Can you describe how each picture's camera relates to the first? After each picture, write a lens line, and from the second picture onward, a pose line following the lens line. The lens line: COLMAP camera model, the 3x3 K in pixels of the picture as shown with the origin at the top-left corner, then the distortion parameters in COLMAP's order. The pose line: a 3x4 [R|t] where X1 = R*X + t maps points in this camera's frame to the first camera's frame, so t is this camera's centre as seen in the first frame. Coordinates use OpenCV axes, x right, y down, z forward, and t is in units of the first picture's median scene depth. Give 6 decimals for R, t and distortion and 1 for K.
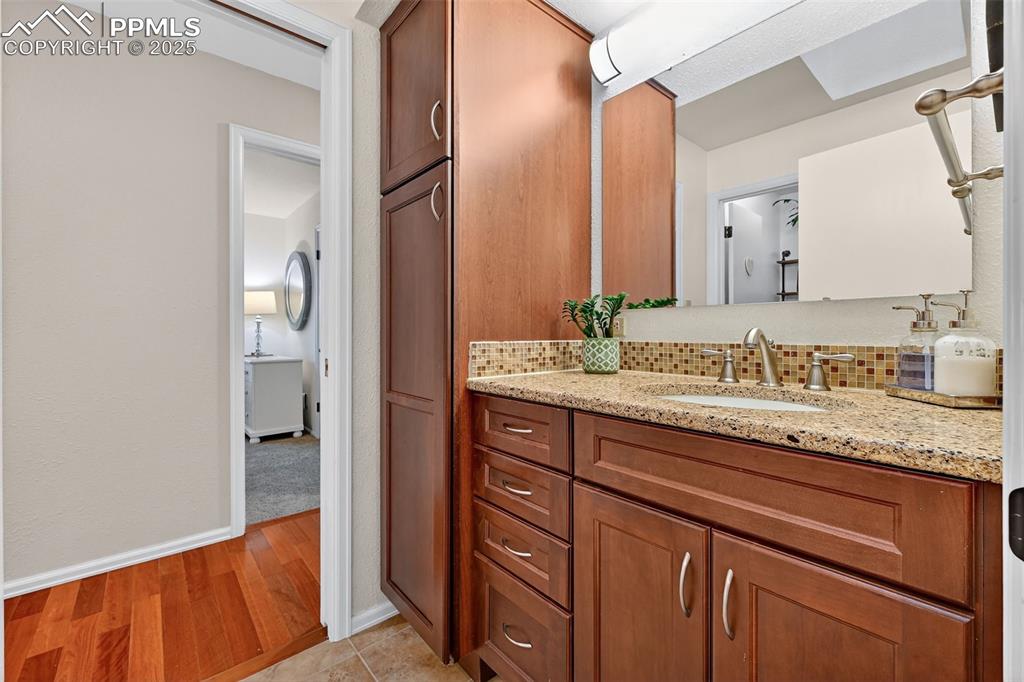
lens RADIAL K [[424.7, 0, 520.0], [0, 424.7, 335.7], [0, 0, 1]] dist [-0.000576, 0.000120]
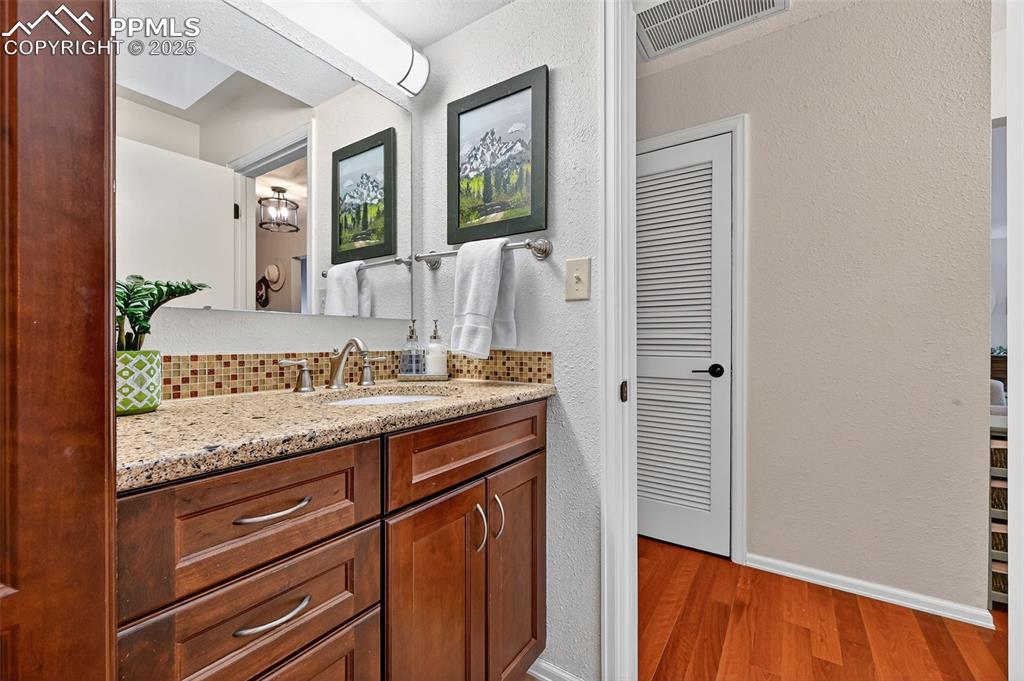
lens RADIAL K [[424.7, 0, 517.8], [0, 424.7, 341.0], [0, 0, 1]] dist [-0.000576, 0.000120]
pose [[-0.274715, 0.000557, 0.961525, -0.583347], [0.005462, 0.999985, 0.000982, -0.006706], [-0.961510, 0.005521, -0.274714, 0.764309]]
